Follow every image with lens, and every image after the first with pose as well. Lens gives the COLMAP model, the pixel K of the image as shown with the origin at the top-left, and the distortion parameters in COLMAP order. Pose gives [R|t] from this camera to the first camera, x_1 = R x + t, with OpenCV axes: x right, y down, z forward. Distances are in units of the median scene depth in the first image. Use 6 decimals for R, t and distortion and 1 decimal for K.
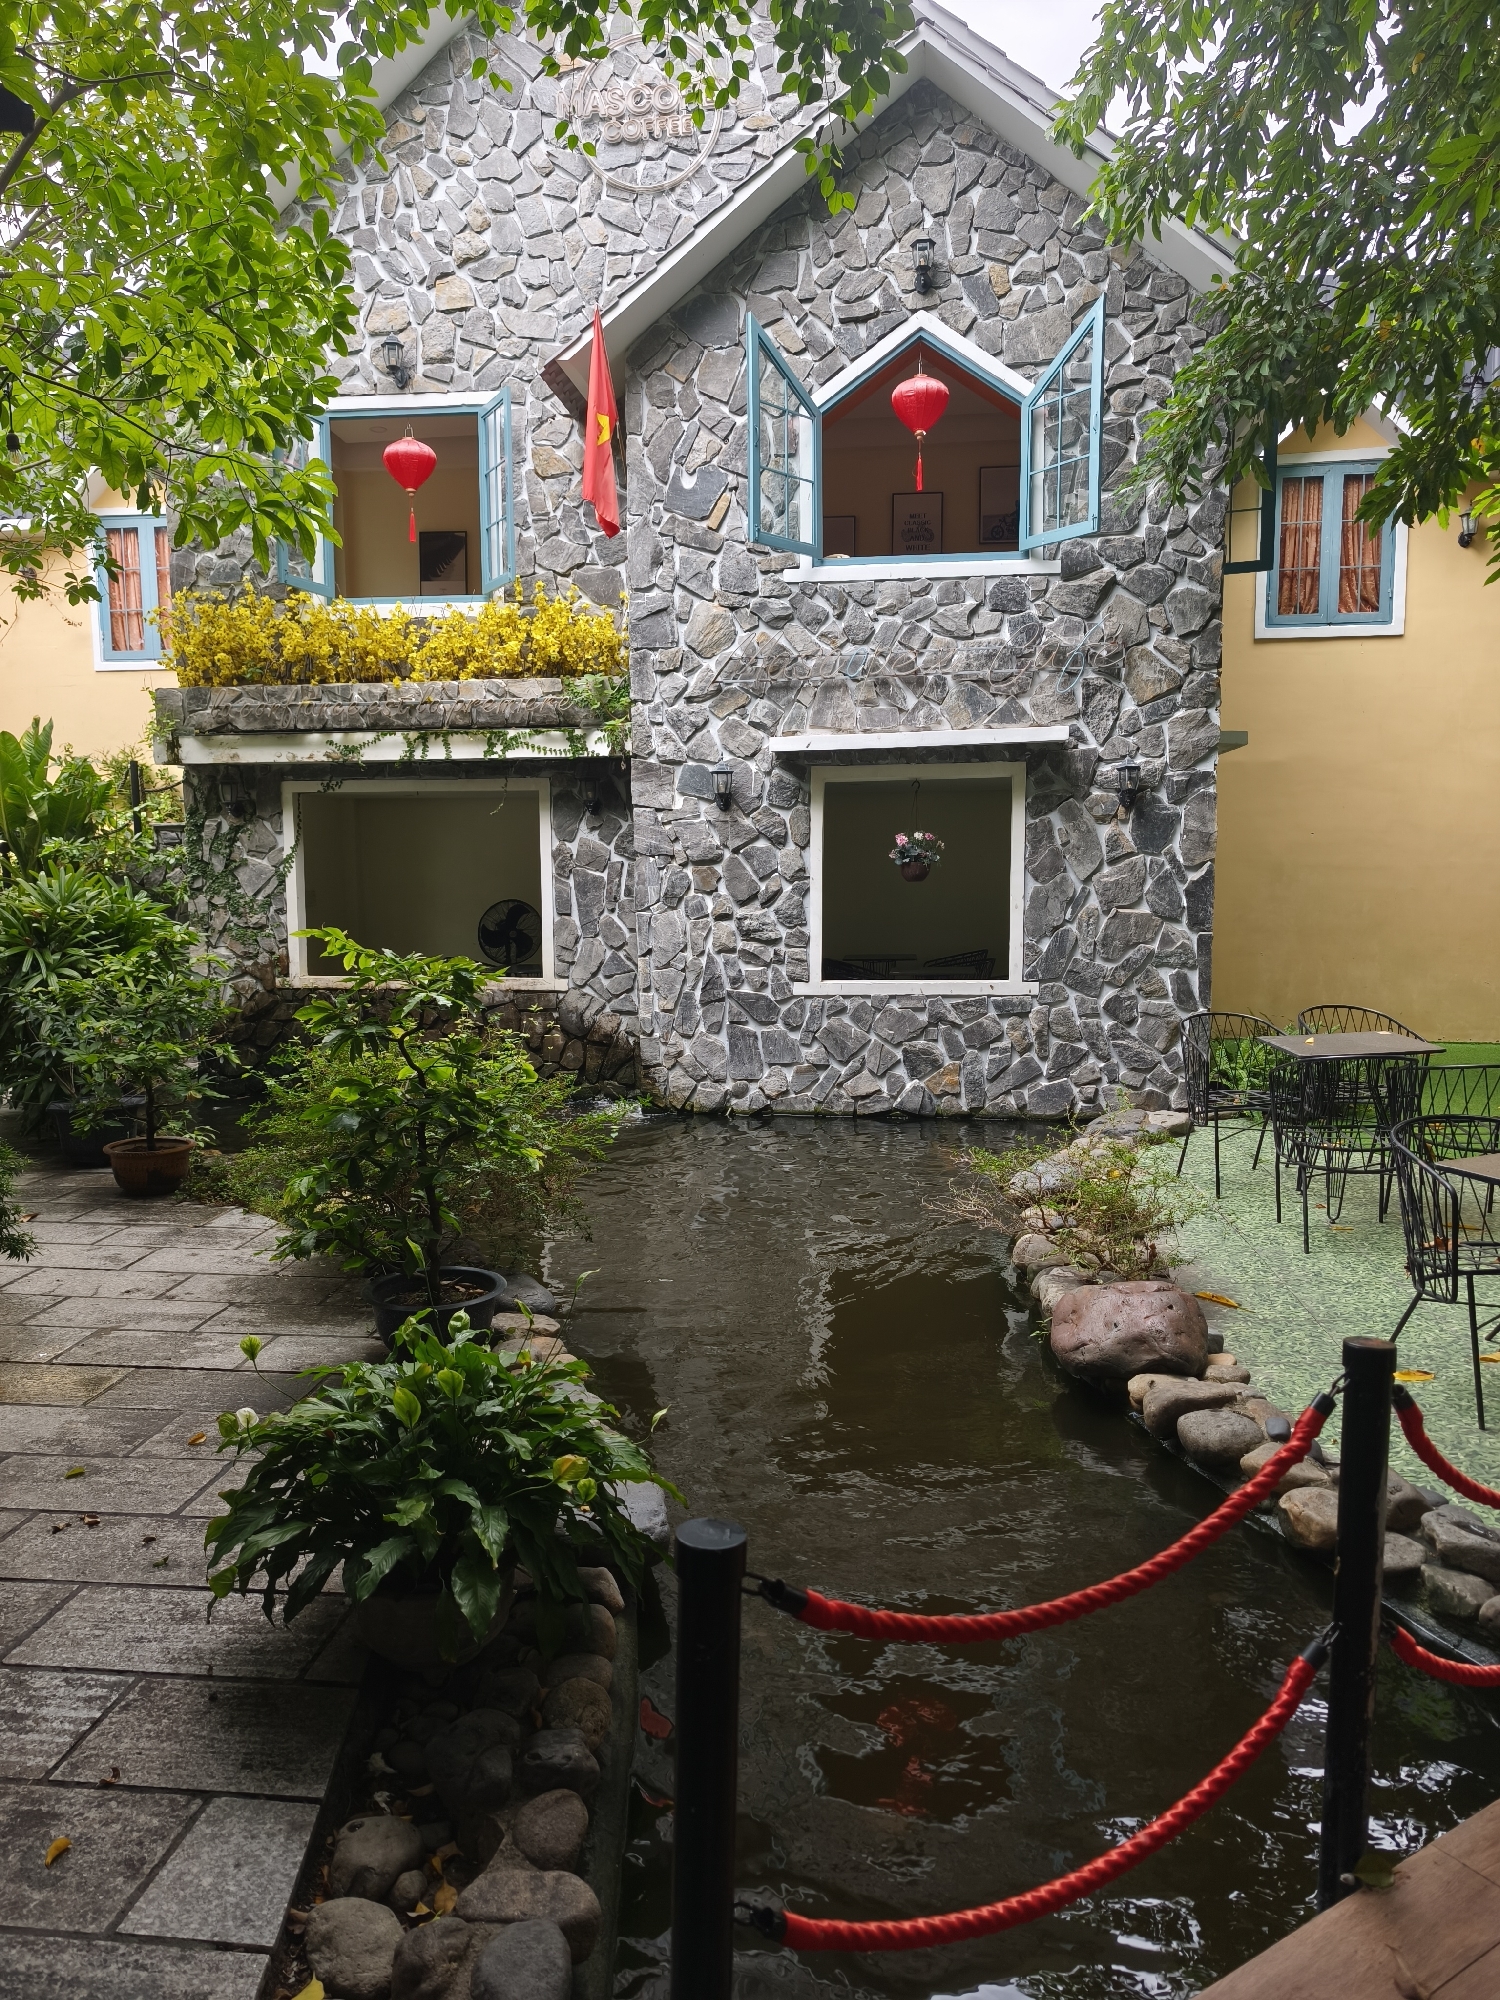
lens RADIAL K [[1361.7, 0, 738.6], [0, 1361.7, 1005.9], [0, 0, 1]] dist [0.041485, -0.051097]
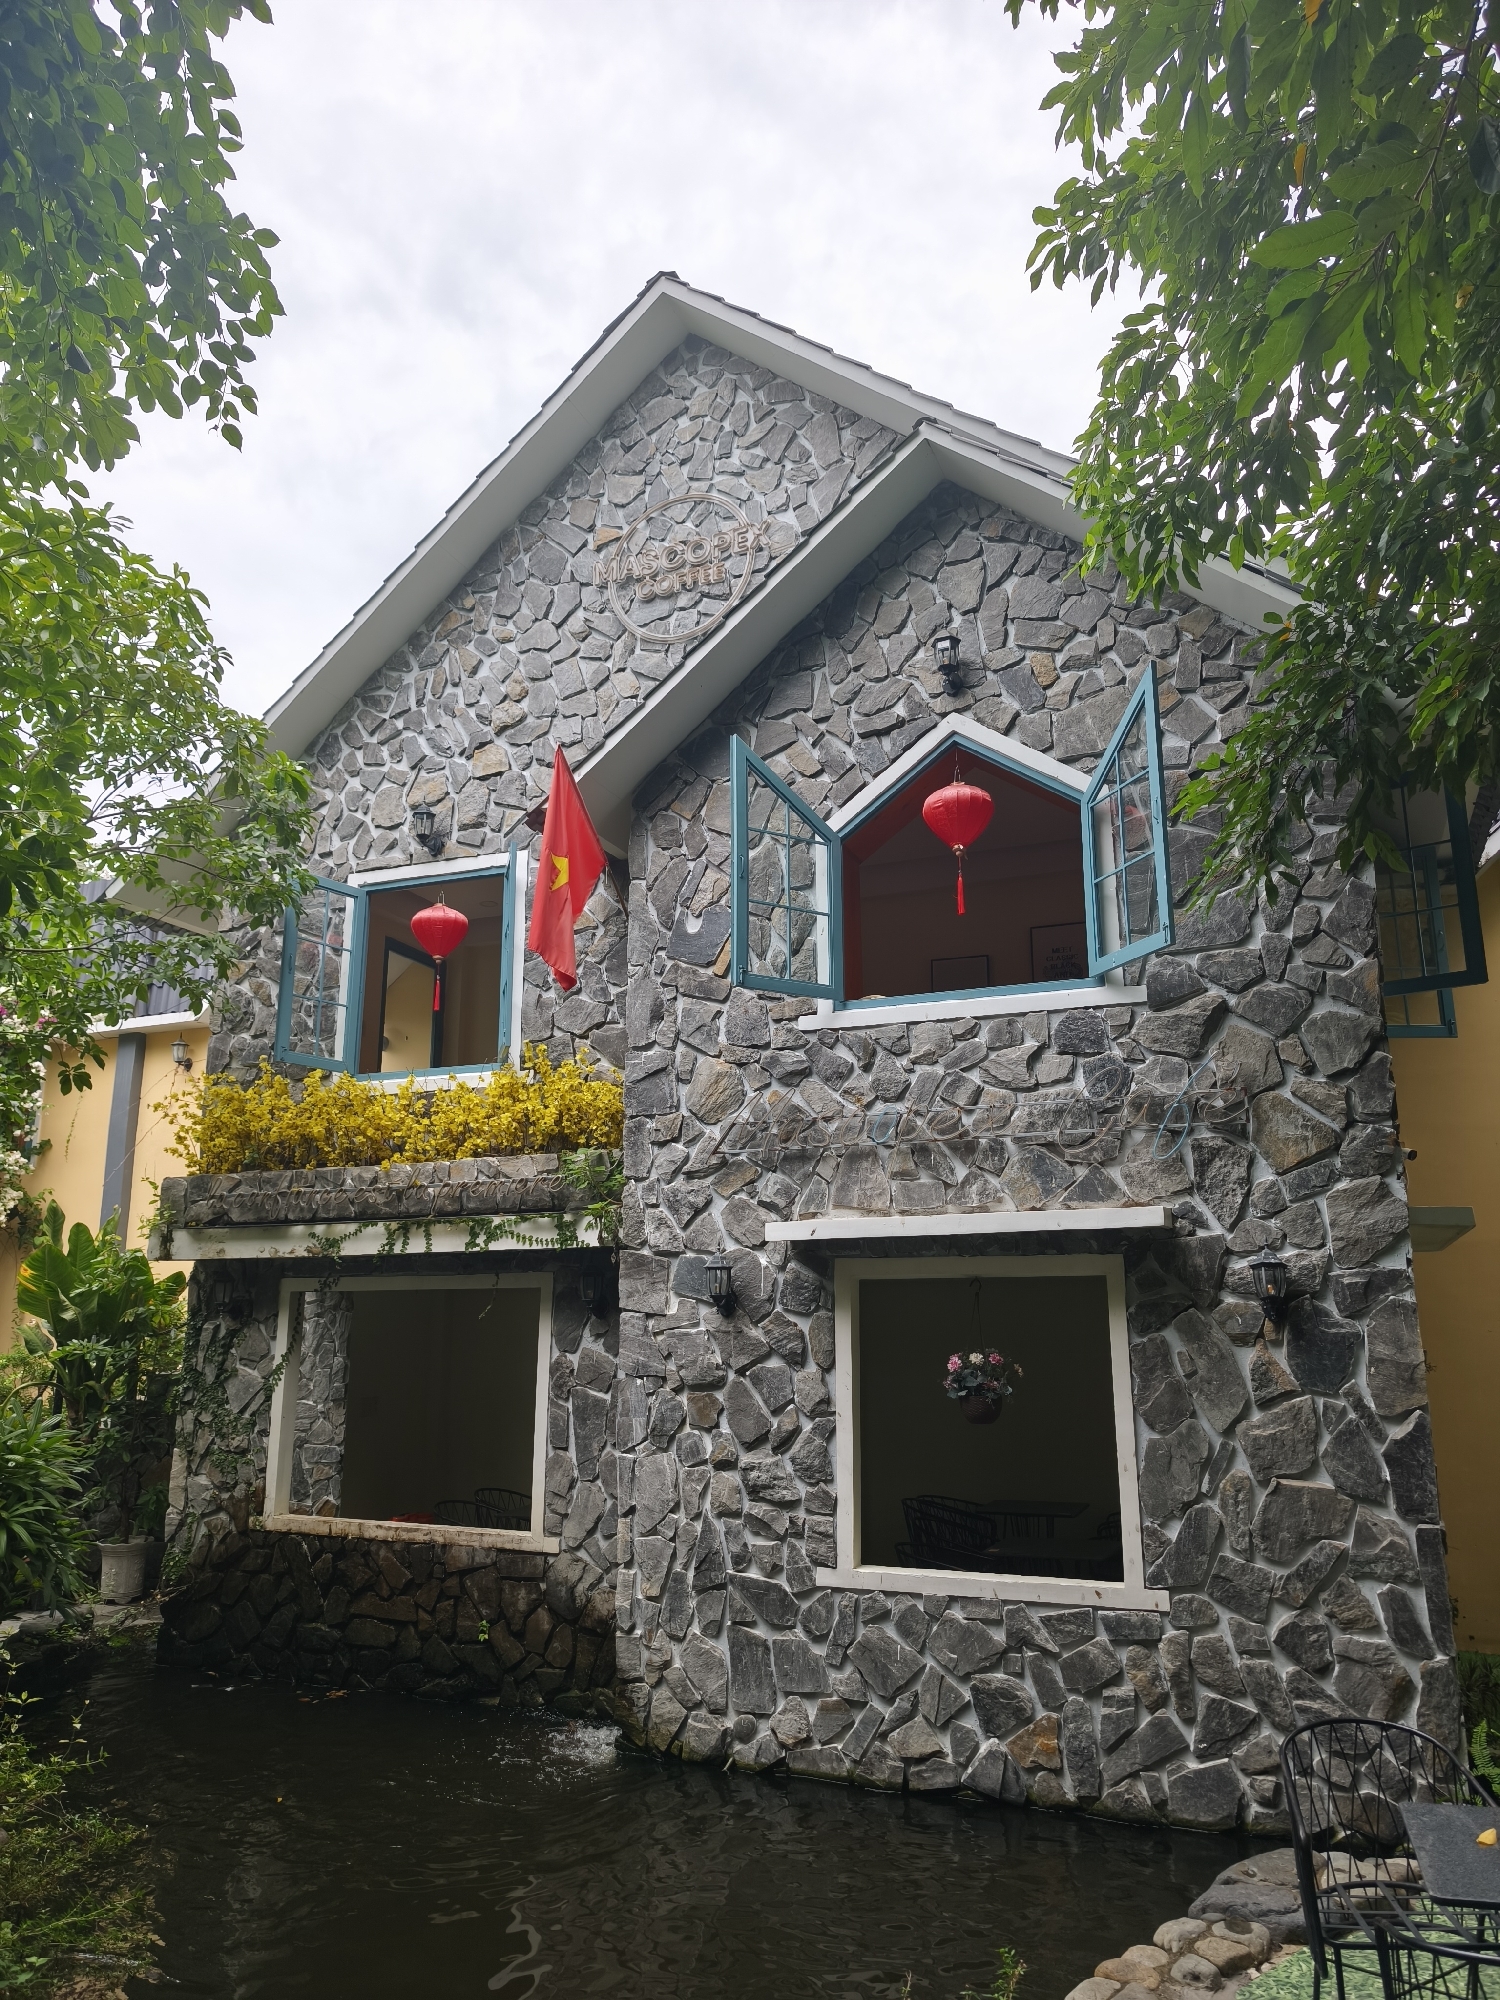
lens RADIAL K [[1361.7, 0, 738.6], [0, 1361.7, 1005.9], [0, 0, 1]] dist [0.041485, -0.051097]
pose [[0.961159, -0.056537, -0.270143, 0.211150], [-0.032991, 0.948242, -0.315831, -0.067938], [0.274017, 0.312476, 0.909546, 0.250387]]
